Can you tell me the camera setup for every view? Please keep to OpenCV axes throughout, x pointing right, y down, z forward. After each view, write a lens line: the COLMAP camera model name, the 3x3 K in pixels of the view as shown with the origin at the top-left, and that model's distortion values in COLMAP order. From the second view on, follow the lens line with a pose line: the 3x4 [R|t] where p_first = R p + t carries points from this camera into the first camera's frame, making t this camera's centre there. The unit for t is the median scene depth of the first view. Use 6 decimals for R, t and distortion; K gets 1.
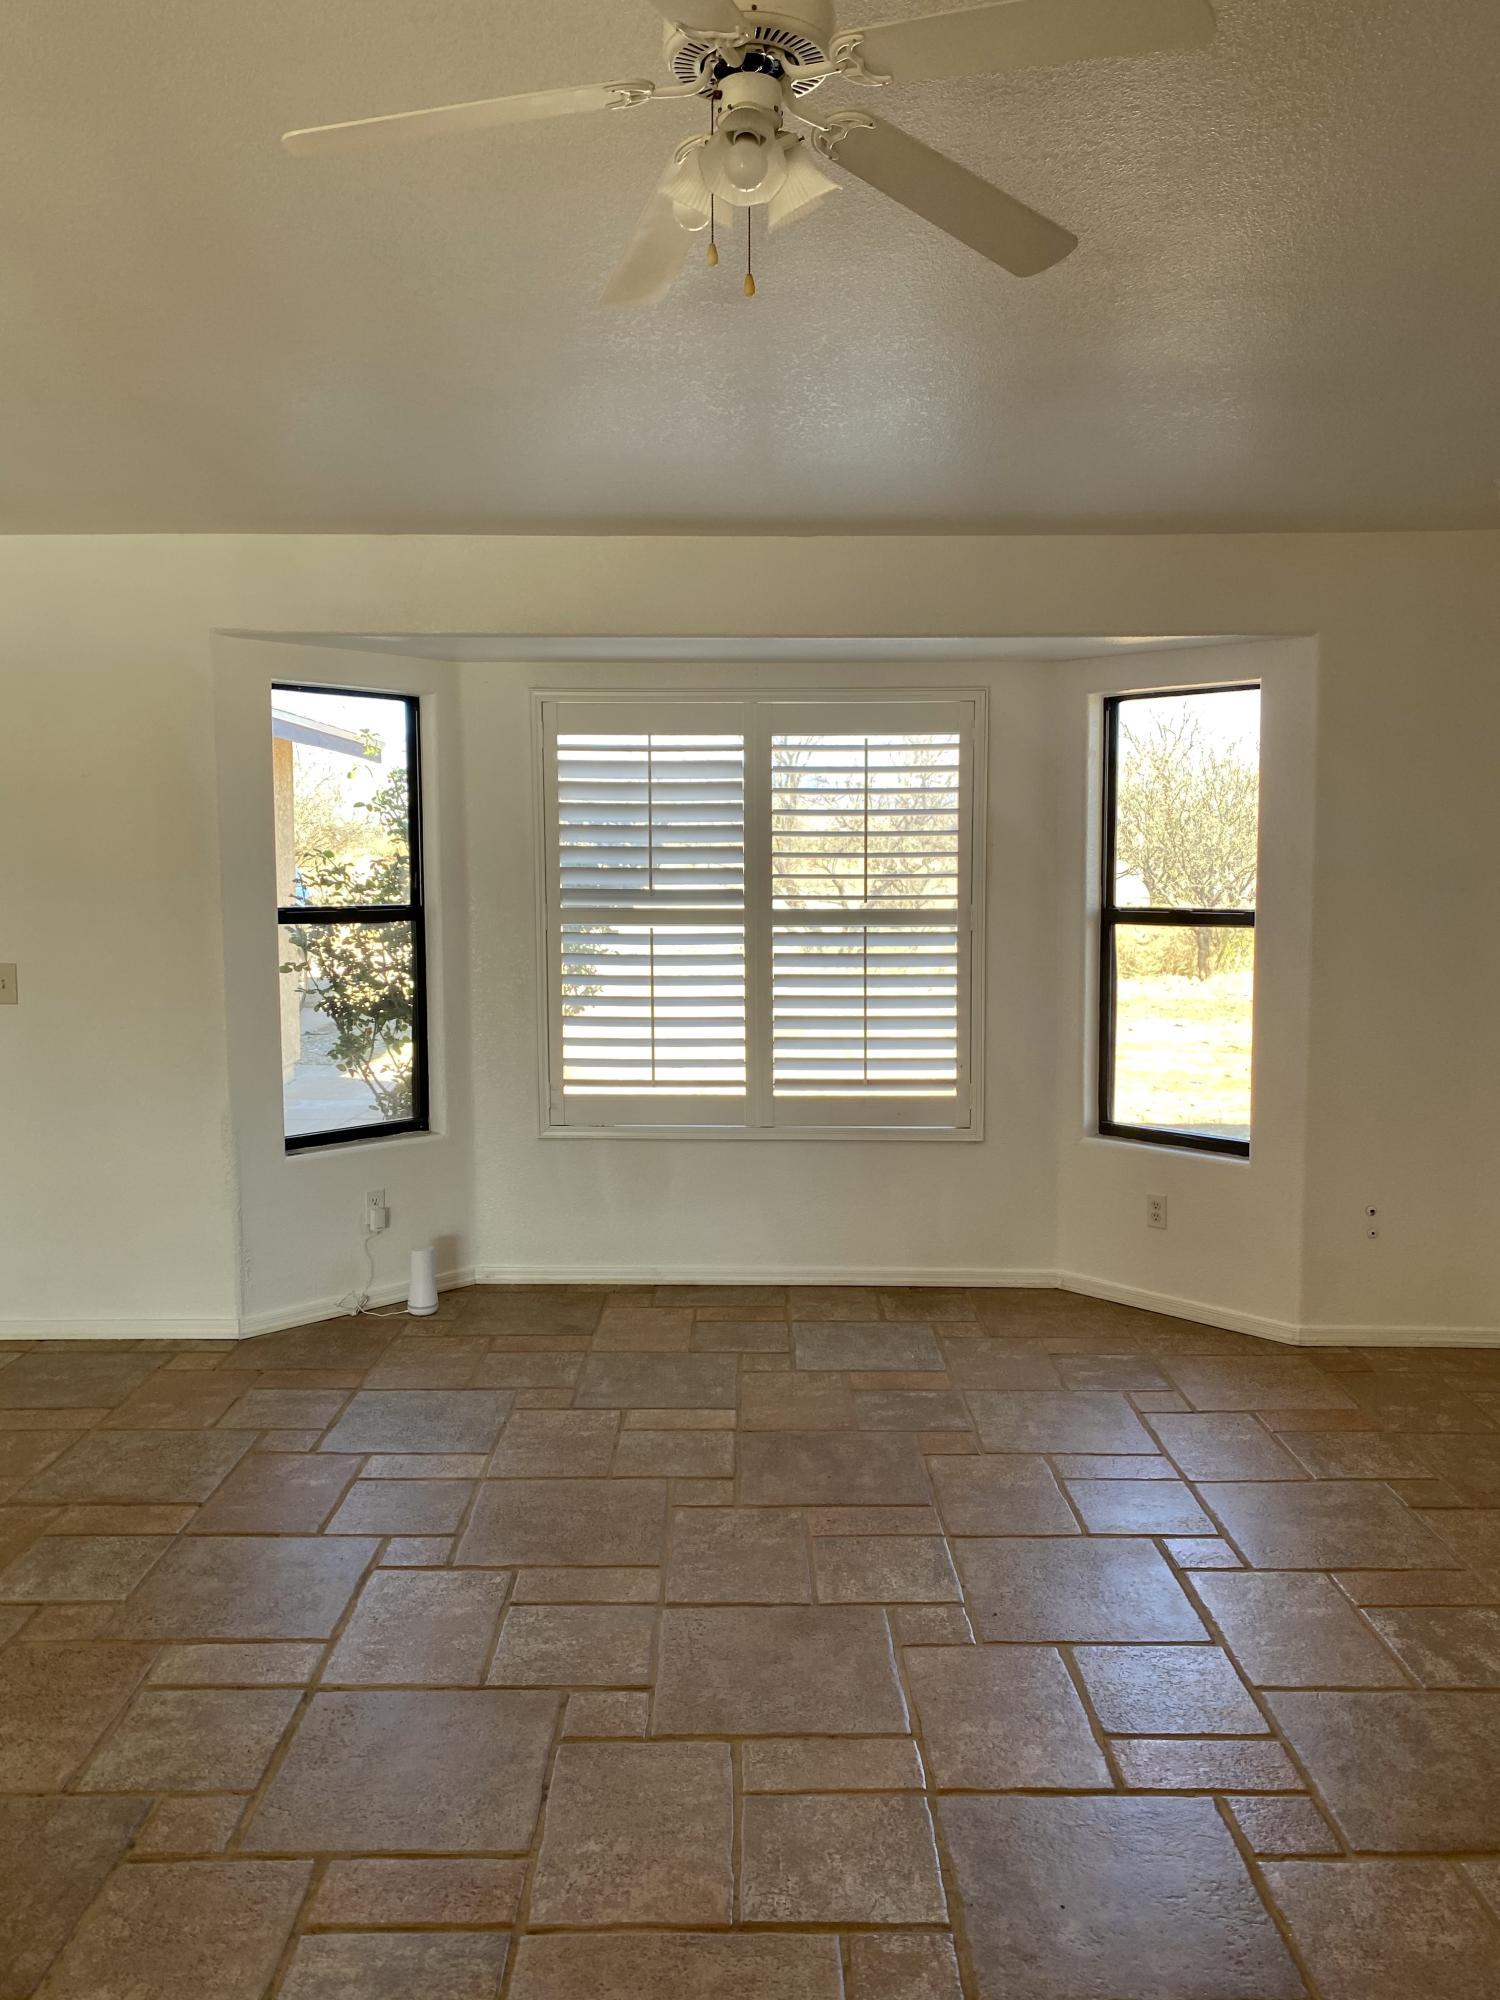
lens RADIAL K [[1555.6, 0, 750.0], [0, 1555.6, 1000.0], [0, 0, 1]] dist [0.177326, -0.309578]
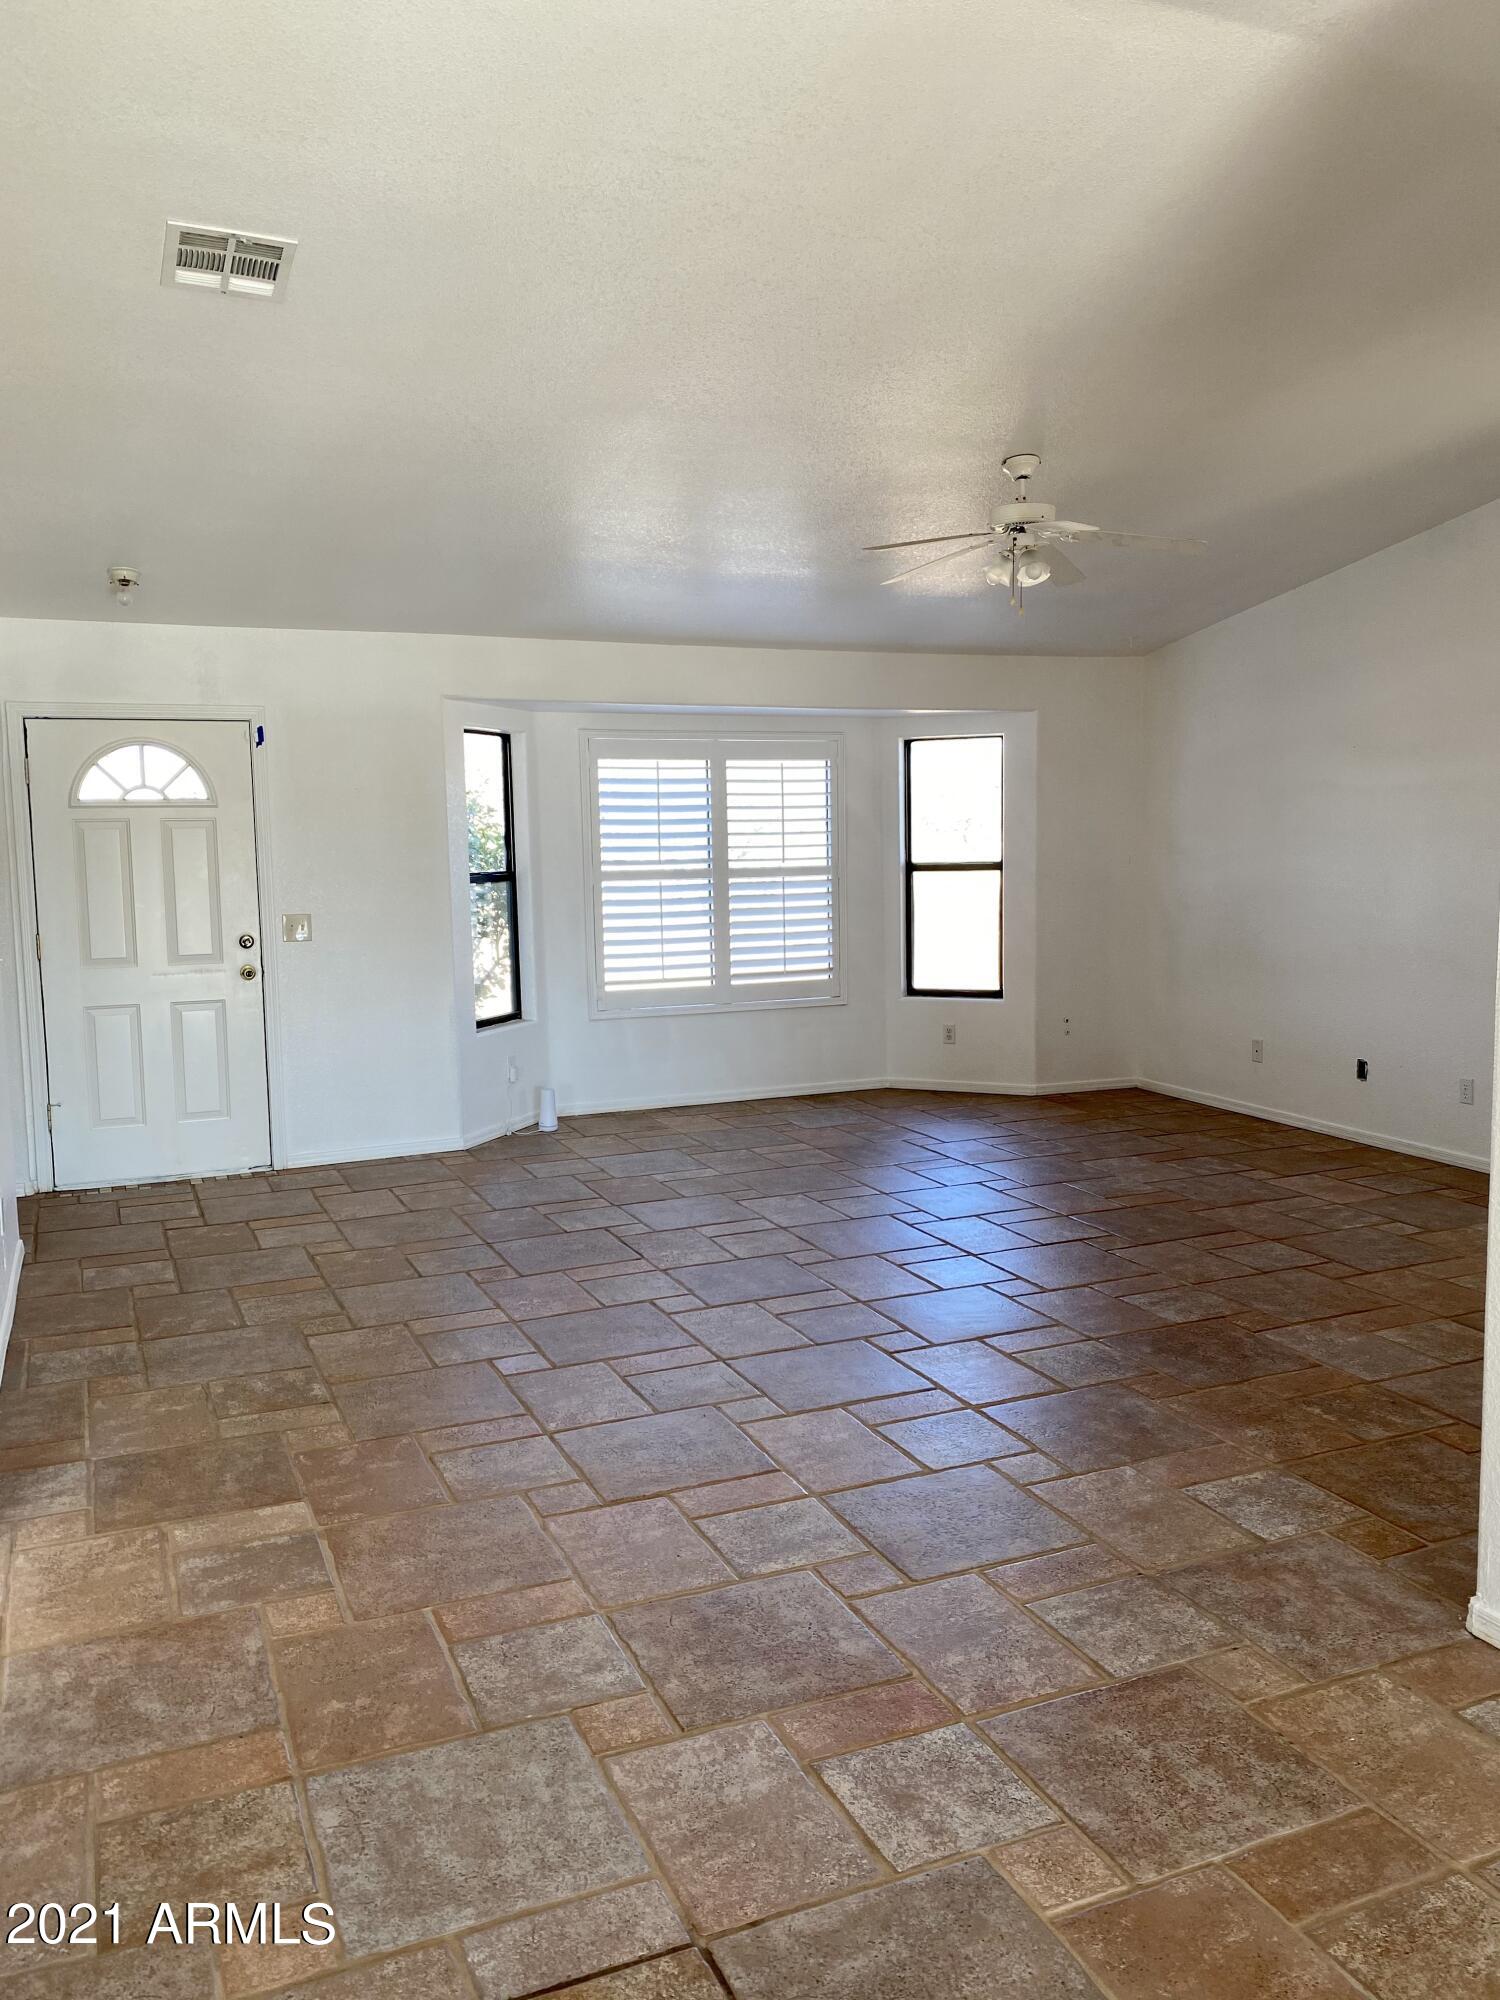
lens RADIAL K [[1555.6, 0, 750.0], [0, 1555.6, 1000.0], [0, 0, 1]] dist [0.177326, -0.309578]
pose [[0.910802, -0.059649, 0.408511, -0.635119], [0.052950, 0.998213, 0.027701, 0.034661], [-0.409434, -0.003599, 0.912333, -0.484524]]
